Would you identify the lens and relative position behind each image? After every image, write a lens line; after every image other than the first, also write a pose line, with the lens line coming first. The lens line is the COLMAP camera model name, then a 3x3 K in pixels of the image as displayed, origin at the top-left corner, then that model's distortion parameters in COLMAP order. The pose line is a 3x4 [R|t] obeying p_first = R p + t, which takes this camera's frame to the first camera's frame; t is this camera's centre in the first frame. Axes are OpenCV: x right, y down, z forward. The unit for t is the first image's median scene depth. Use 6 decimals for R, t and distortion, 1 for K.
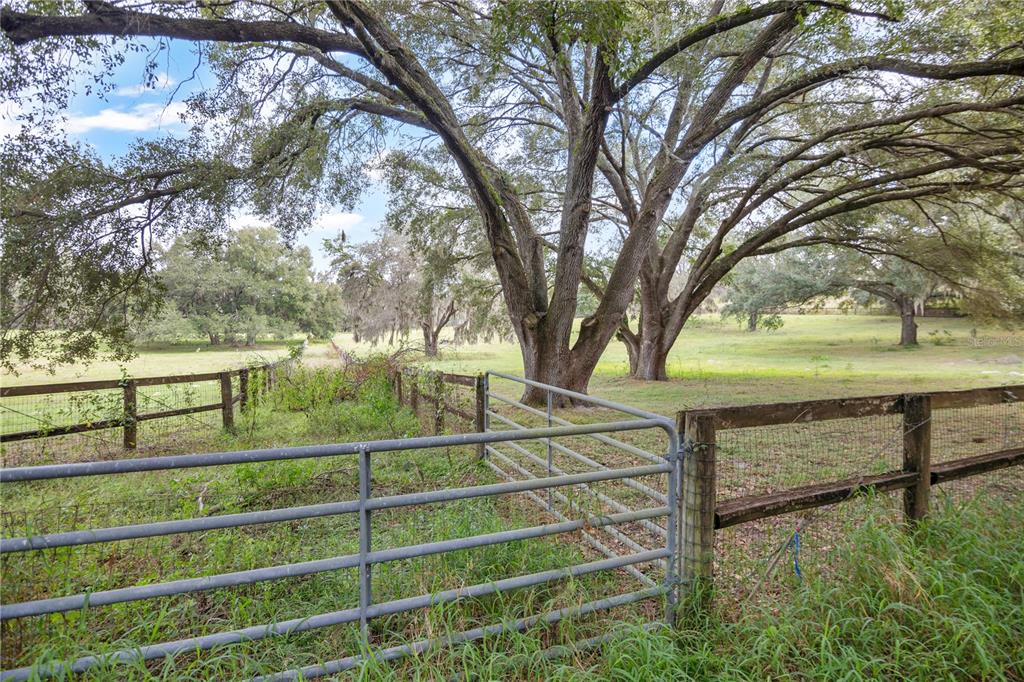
lens RADIAL K [[466.5, 0, 510.0], [0, 466.5, 335.8], [0, 0, 1]] dist [-0.002101, 0.000328]
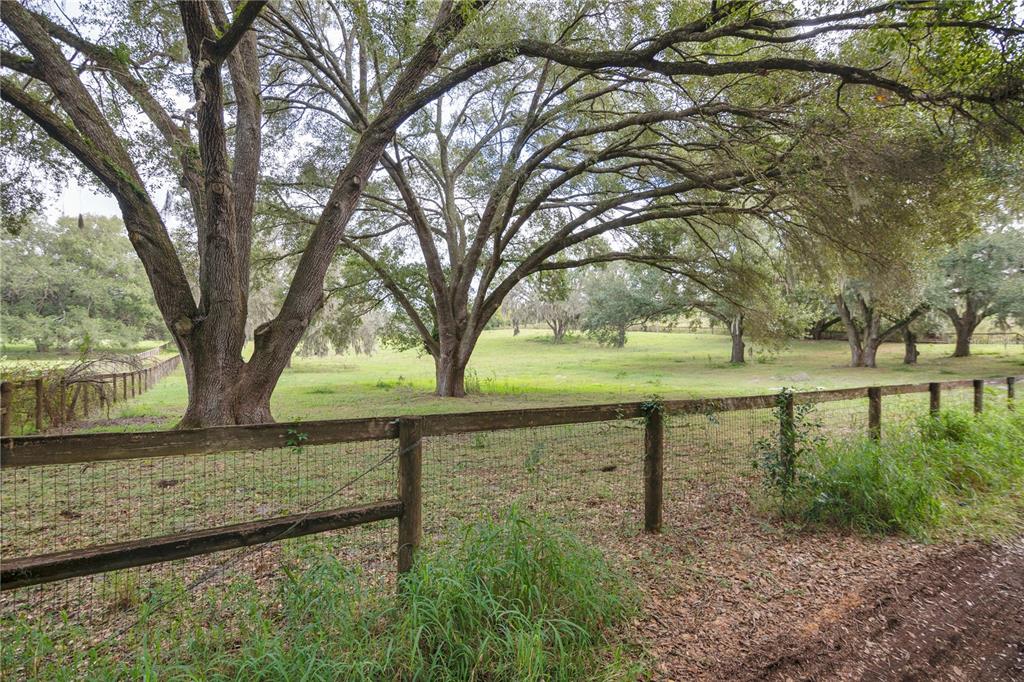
lens RADIAL K [[466.5, 0, 515.4], [0, 466.5, 347.0], [0, 0, 1]] dist [-0.002101, 0.000328]
pose [[0.984356, 0.018946, 0.175172, 0.193984], [-0.018172, 0.999817, -0.006021, -0.000755], [-0.175254, 0.002743, 0.984519, 0.038918]]
